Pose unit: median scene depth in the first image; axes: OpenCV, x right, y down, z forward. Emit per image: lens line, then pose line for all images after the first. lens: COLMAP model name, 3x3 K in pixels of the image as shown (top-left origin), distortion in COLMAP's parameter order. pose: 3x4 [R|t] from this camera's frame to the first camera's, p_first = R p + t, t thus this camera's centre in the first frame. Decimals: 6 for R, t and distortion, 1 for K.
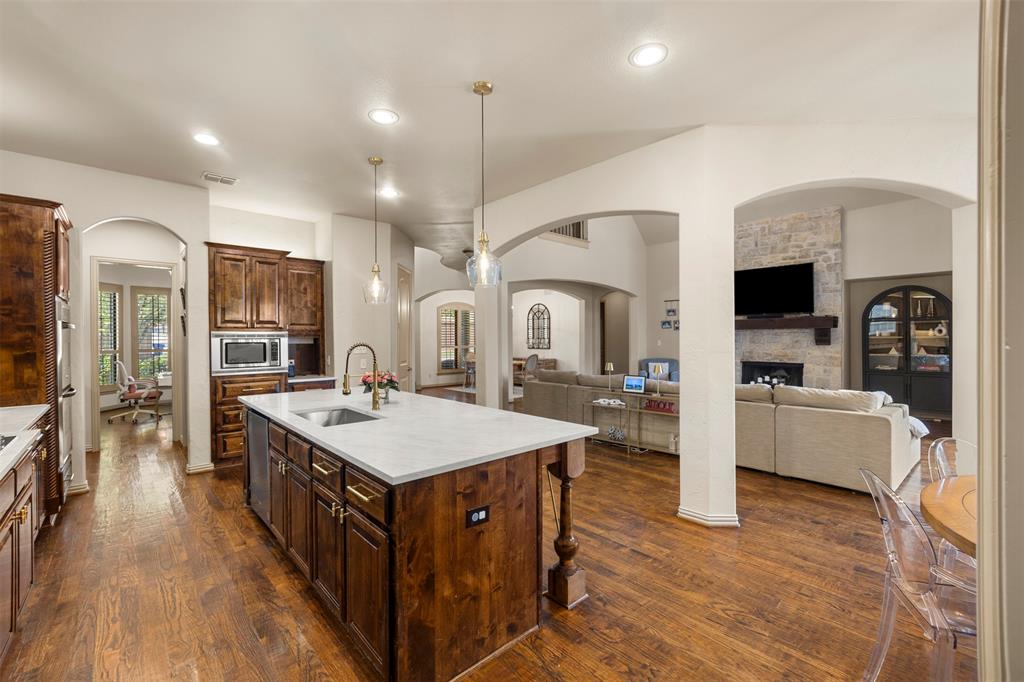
lens RADIAL K [[441.0, 0, 512.3], [0, 441.0, 339.3], [0, 0, 1]] dist [-0.003359, -0.000146]
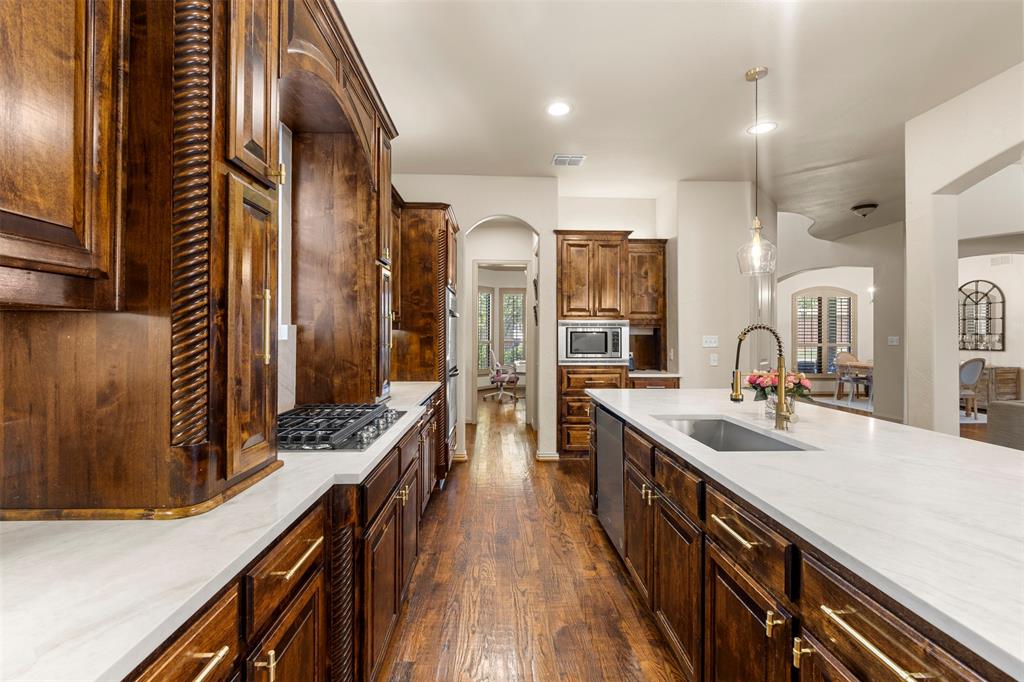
lens RADIAL K [[435.7, 0, 507.5], [0, 435.7, 332.7], [0, 0, 1]] dist [-0.002590, -0.000117]
pose [[0.765150, 0.002889, -0.643845, -0.139202], [-0.010642, 0.999910, -0.008160, 0.019813], [0.643764, 0.013095, 0.765112, 0.175772]]
